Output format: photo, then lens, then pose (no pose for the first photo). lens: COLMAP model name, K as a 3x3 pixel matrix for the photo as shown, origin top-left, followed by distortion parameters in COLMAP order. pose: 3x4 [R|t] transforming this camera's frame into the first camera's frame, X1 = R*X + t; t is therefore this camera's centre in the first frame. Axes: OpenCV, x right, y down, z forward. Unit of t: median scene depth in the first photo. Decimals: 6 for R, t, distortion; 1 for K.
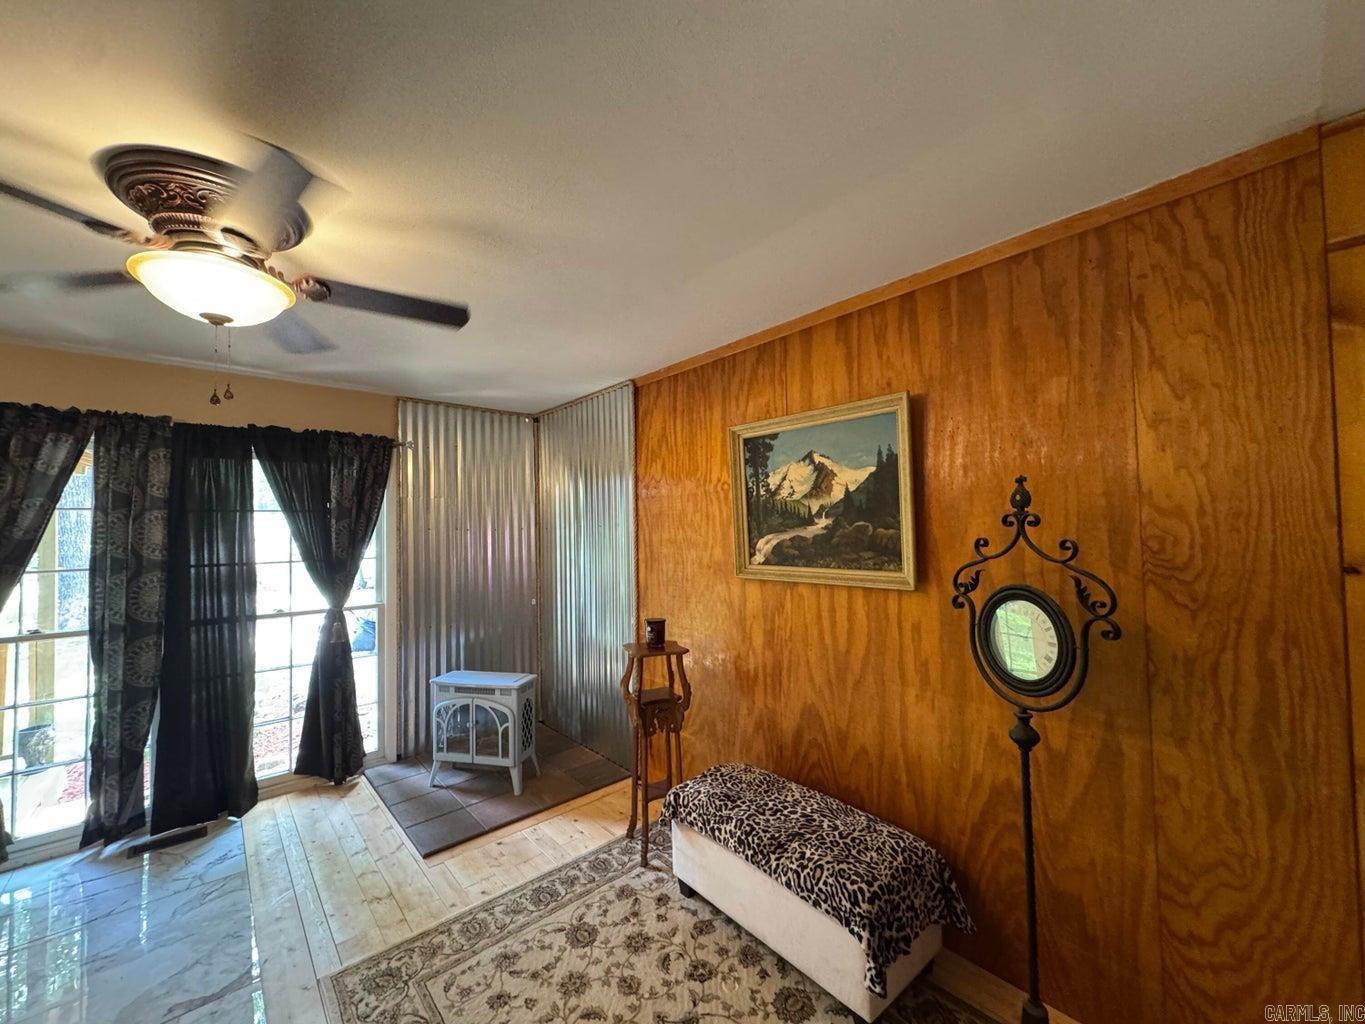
lens RADIAL K [[542.0, 0, 676.5], [0, 542.0, 510.2], [0, 0, 1]] dist [-0.000303, 0.000146]
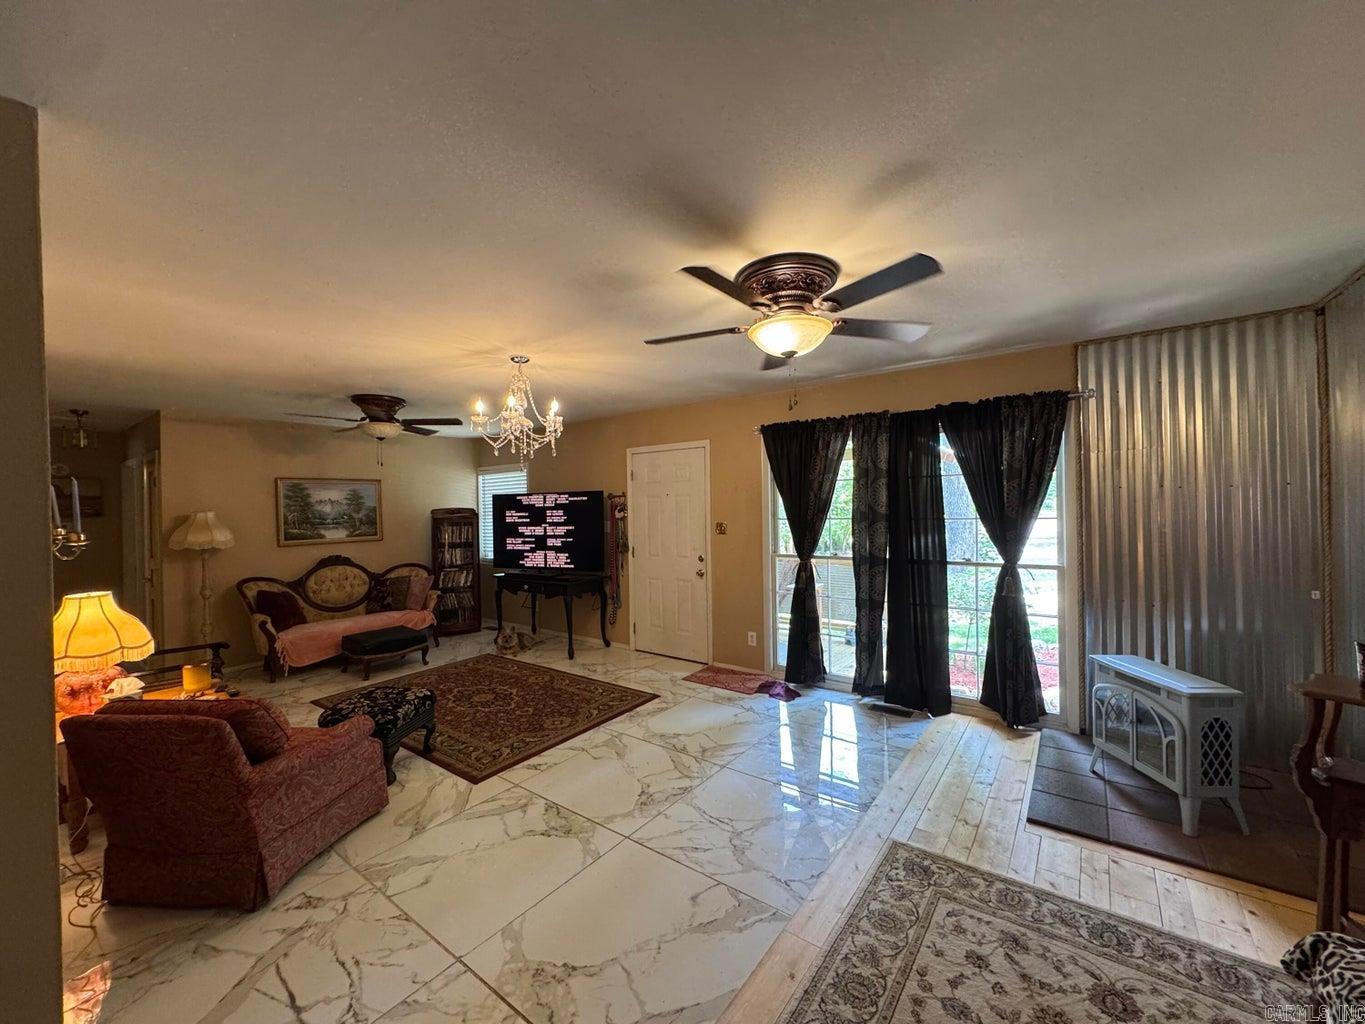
lens RADIAL K [[542.0, 0, 683.3], [0, 542.0, 508.8], [0, 0, 1]] dist [-0.000303, 0.000146]
pose [[0.208305, 0.016573, -0.977923, 0.333930], [0.050417, 0.998345, 0.027658, 0.014694], [0.976764, -0.055065, 0.207125, 0.200627]]
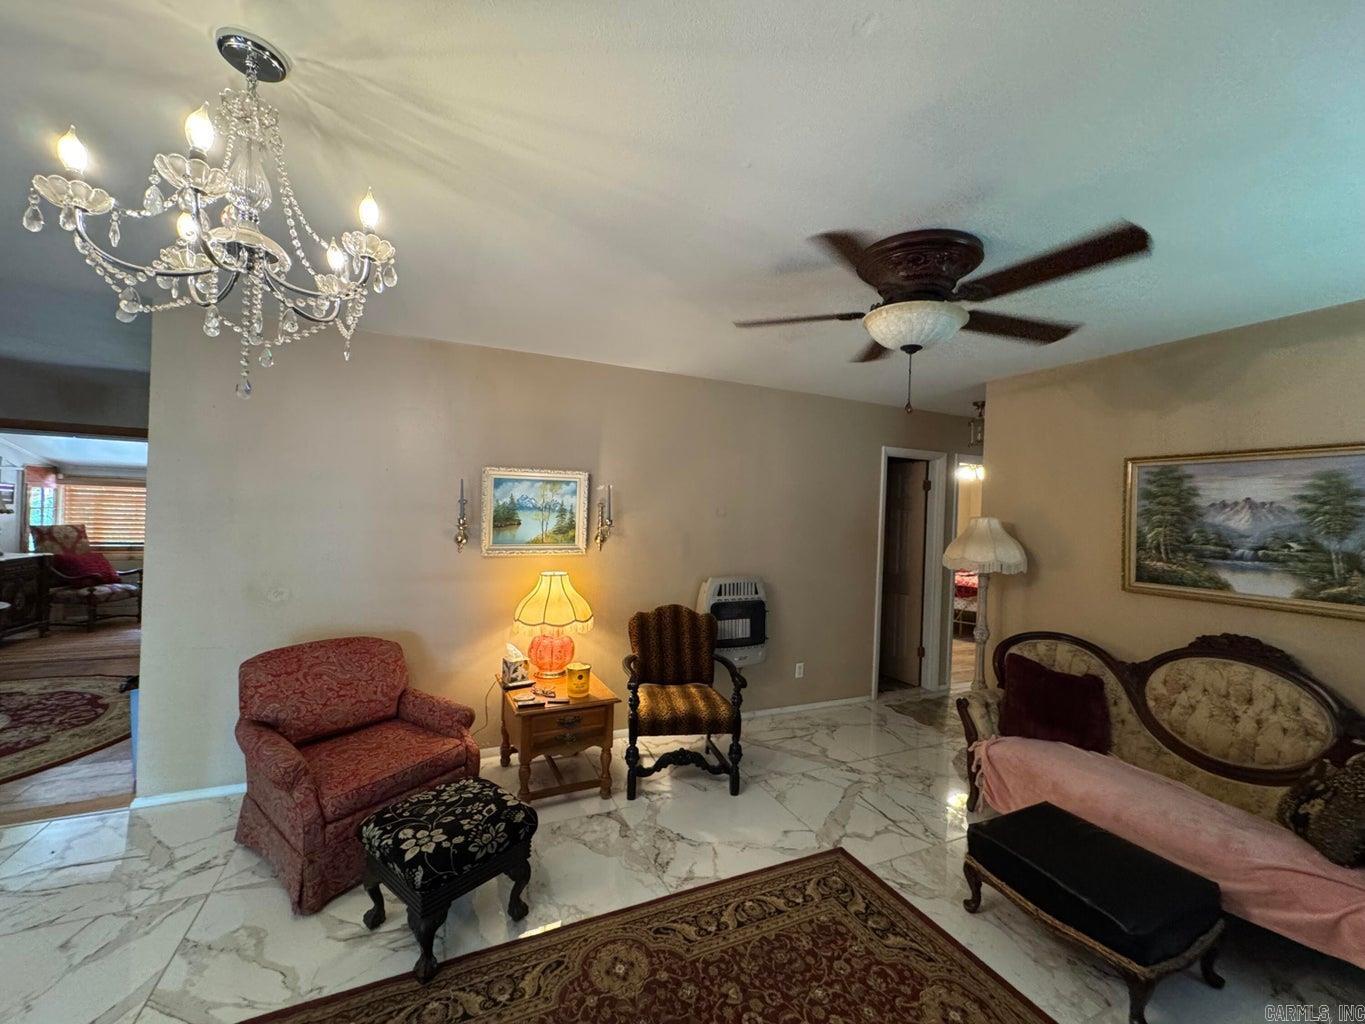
lens RADIAL K [[542.0, 0, 680.5], [0, 542.0, 512.8], [0, 0, 1]] dist [-0.000303, 0.000146]
pose [[-0.957395, -0.015707, 0.288353, -1.482888], [-0.025991, 0.999154, -0.031869, 0.041343], [-0.287609, -0.038006, -0.956994, 0.409170]]
